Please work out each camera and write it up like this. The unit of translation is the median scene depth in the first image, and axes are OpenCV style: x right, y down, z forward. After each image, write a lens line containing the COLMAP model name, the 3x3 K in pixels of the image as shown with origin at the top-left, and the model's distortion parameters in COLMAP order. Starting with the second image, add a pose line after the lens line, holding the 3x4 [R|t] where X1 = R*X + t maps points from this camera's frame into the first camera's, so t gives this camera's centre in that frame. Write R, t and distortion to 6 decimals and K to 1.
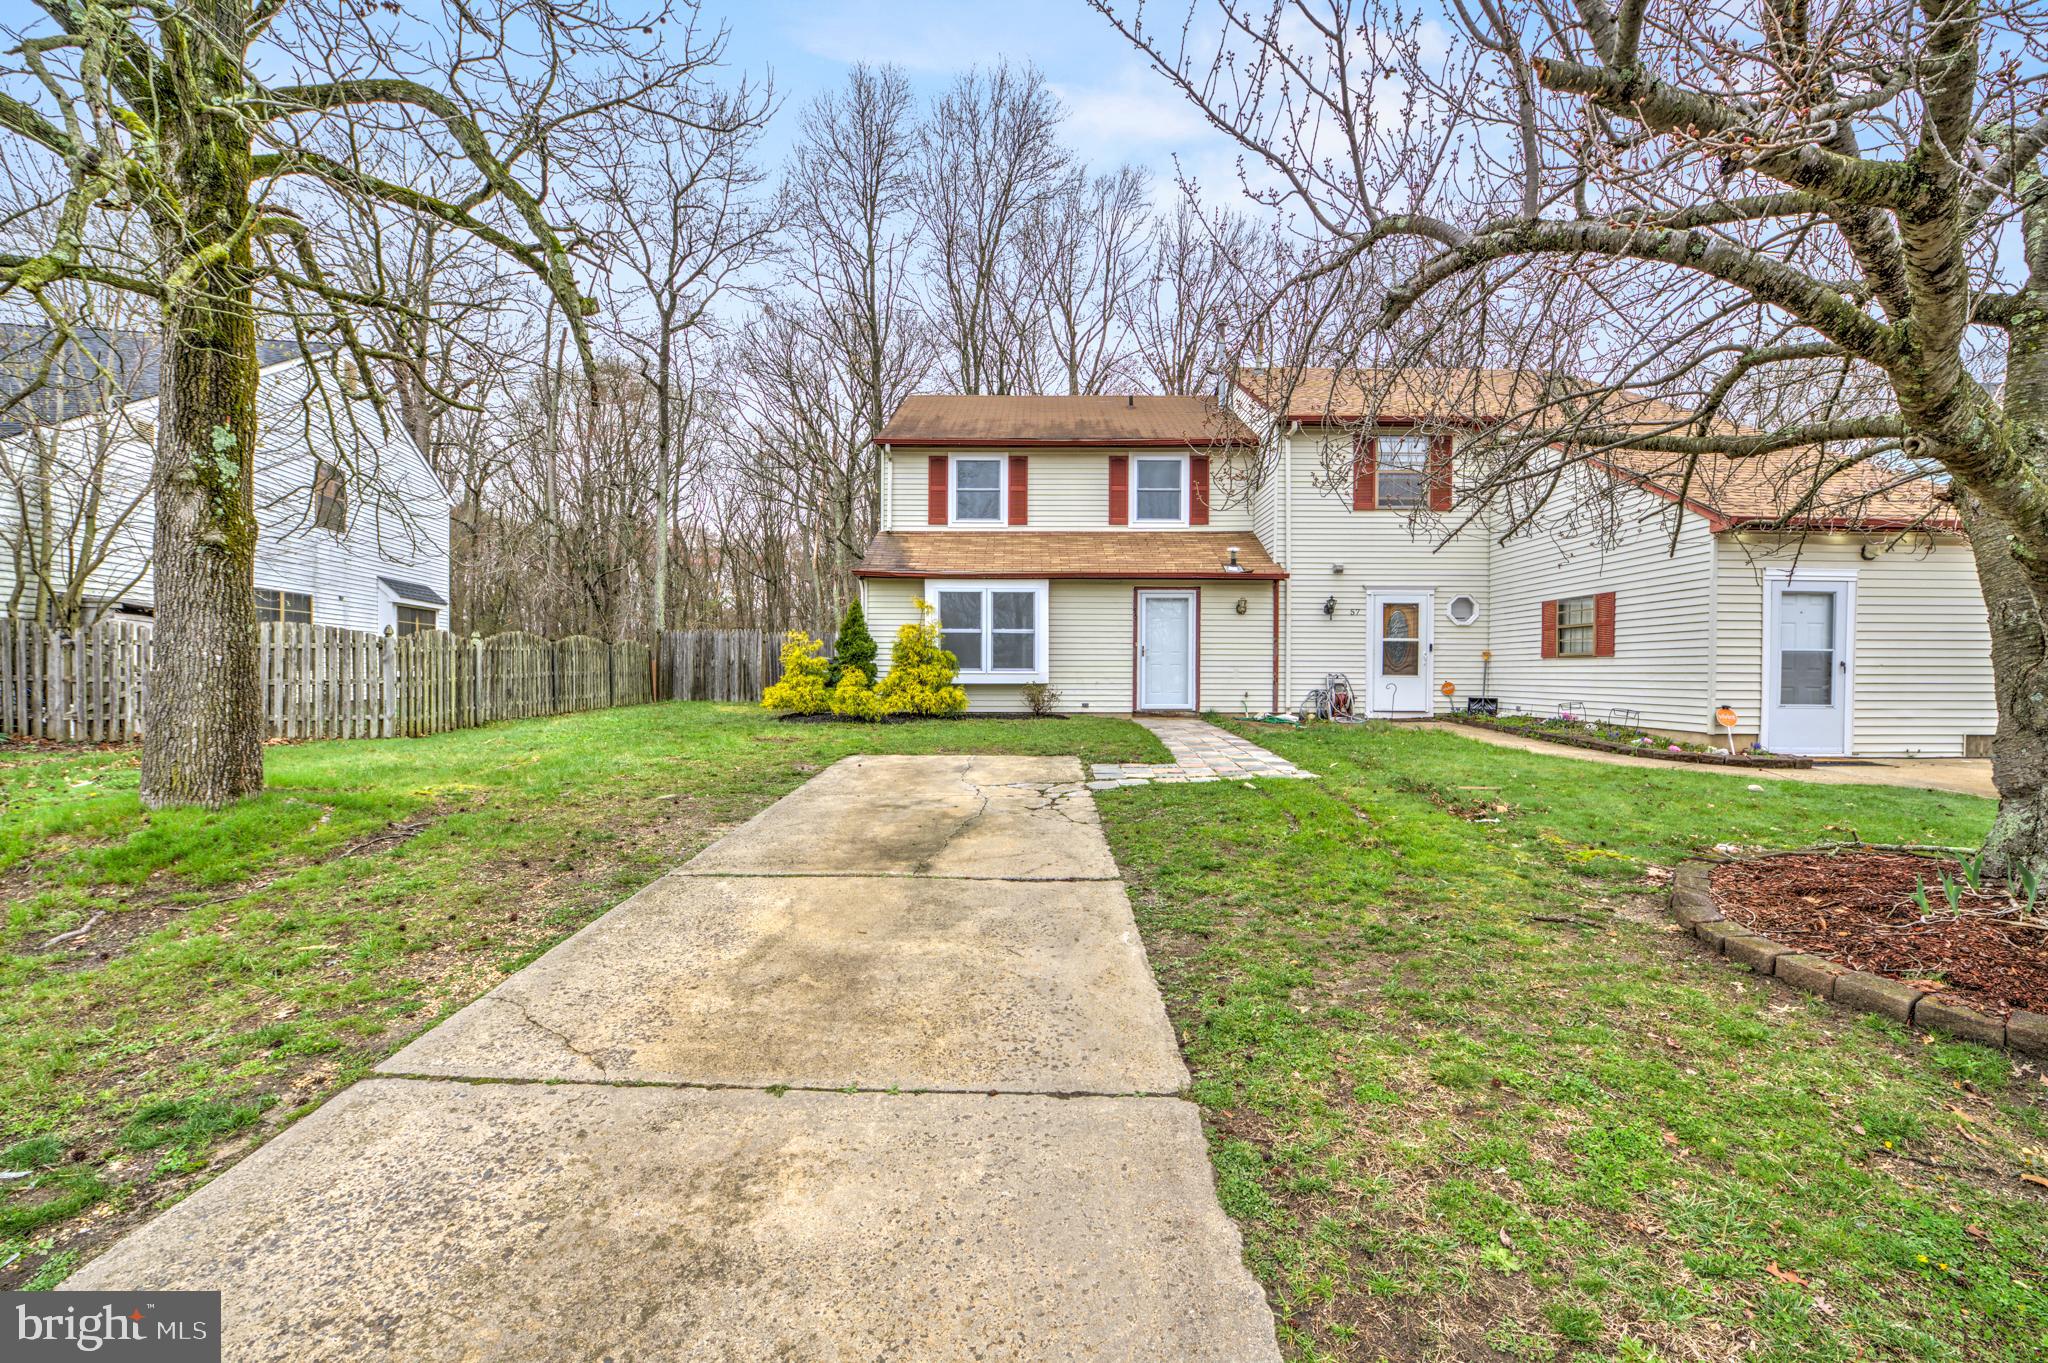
lens RADIAL K [[830.2, 0, 1025.3], [0, 830.2, 684.1], [0, 0, 1]] dist [0.001755, 0.000017]
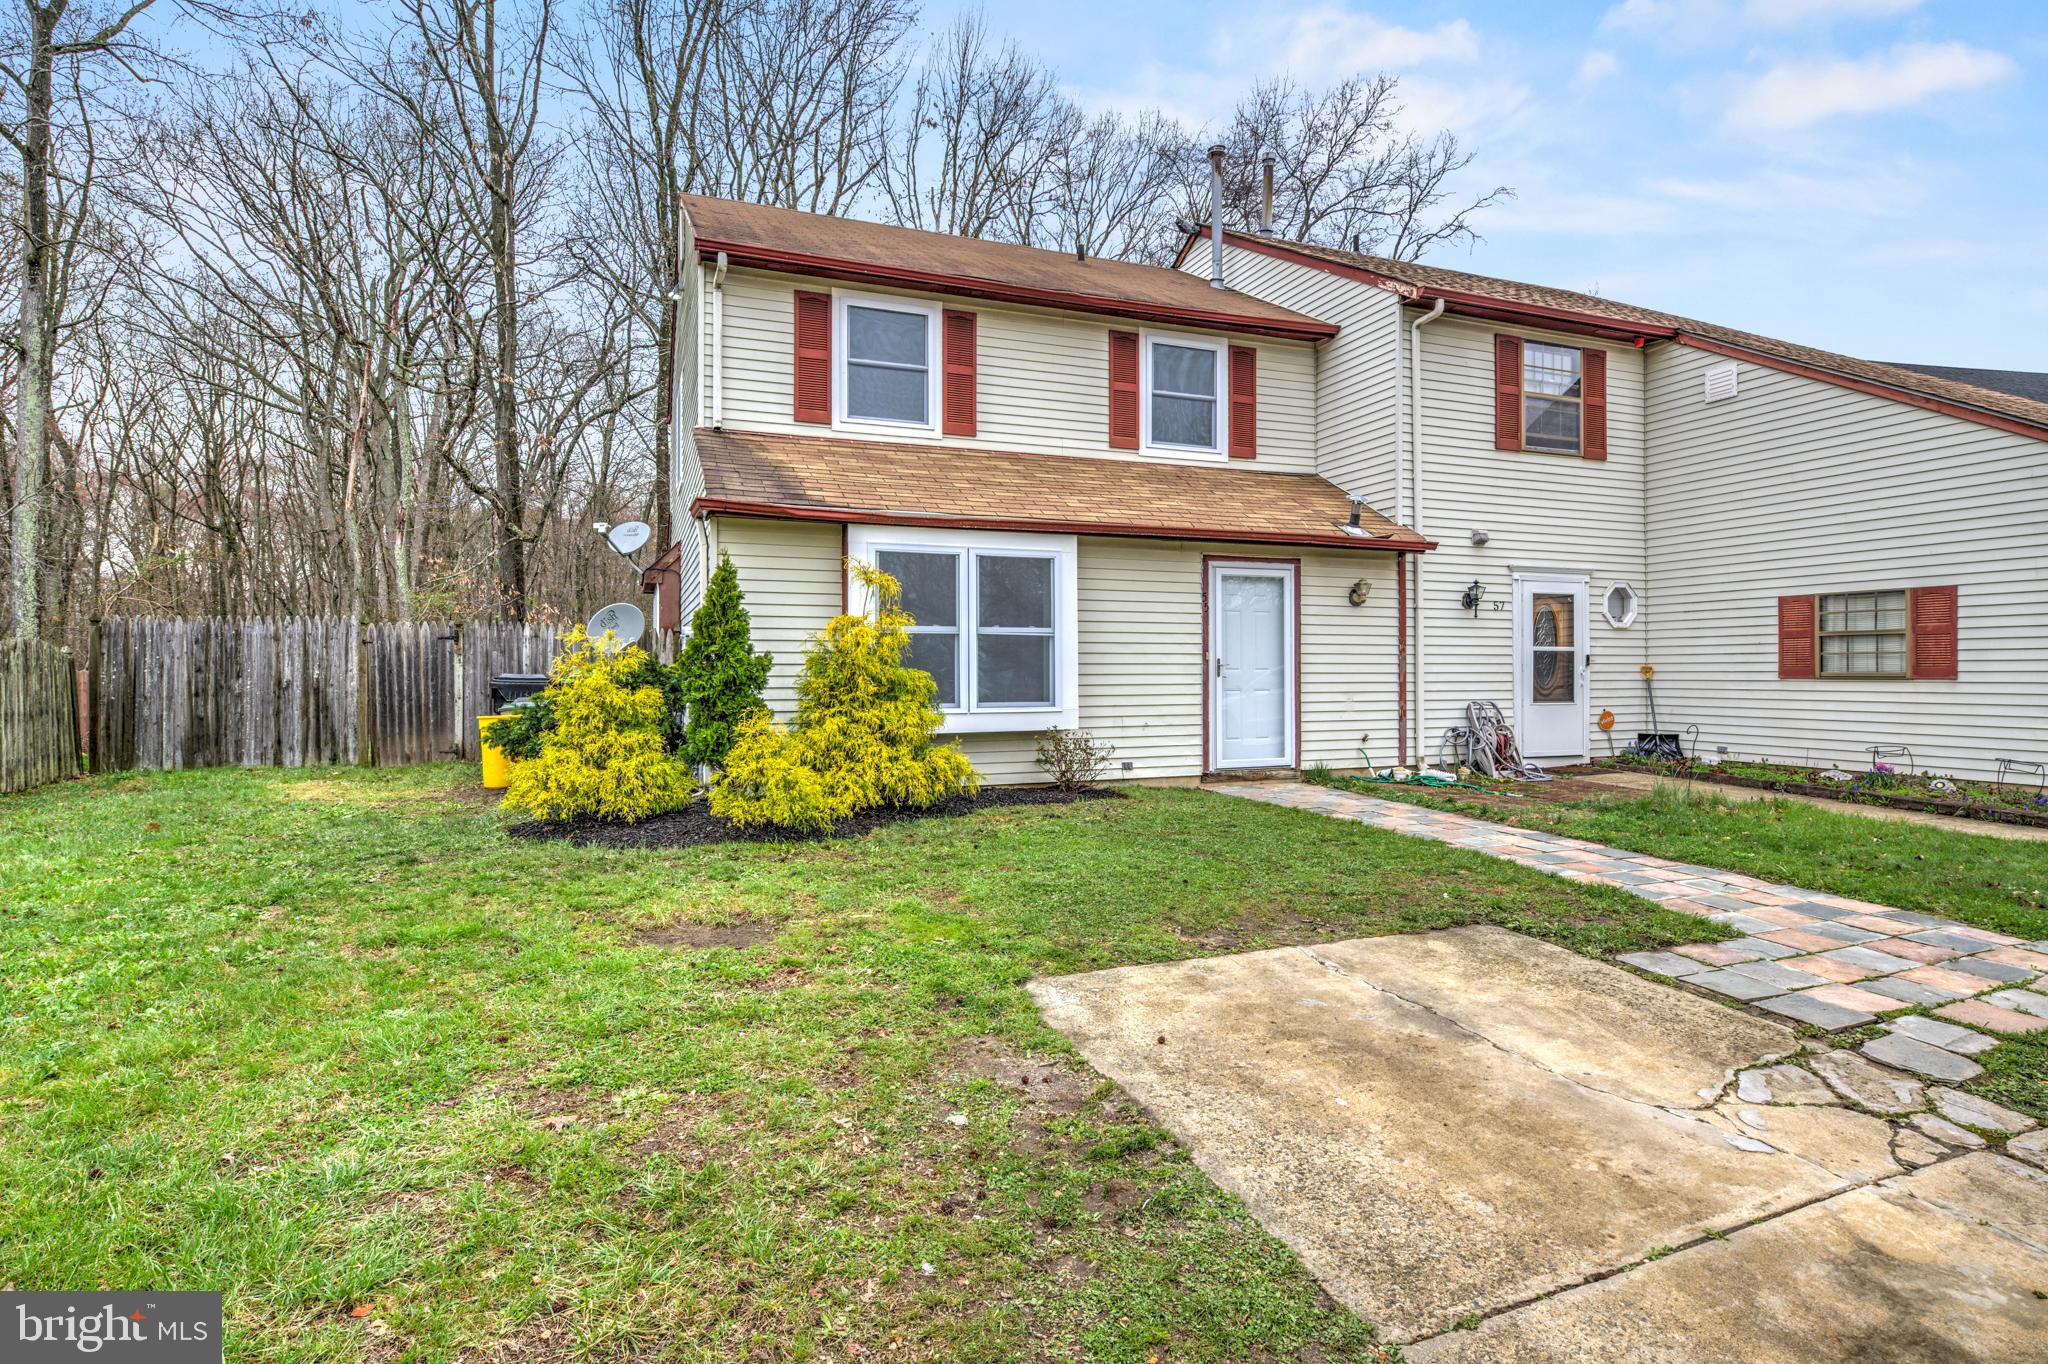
lens RADIAL K [[1053.9, 0, 1027.7], [0, 1053.9, 669.0], [0, 0, 1]] dist [-0.001952, -0.001483]
pose [[0.927387, -0.005328, 0.374065, -0.253265], [0.011623, 0.999826, -0.014575, -0.029851], [-0.373923, 0.017864, 0.927288, 0.376498]]
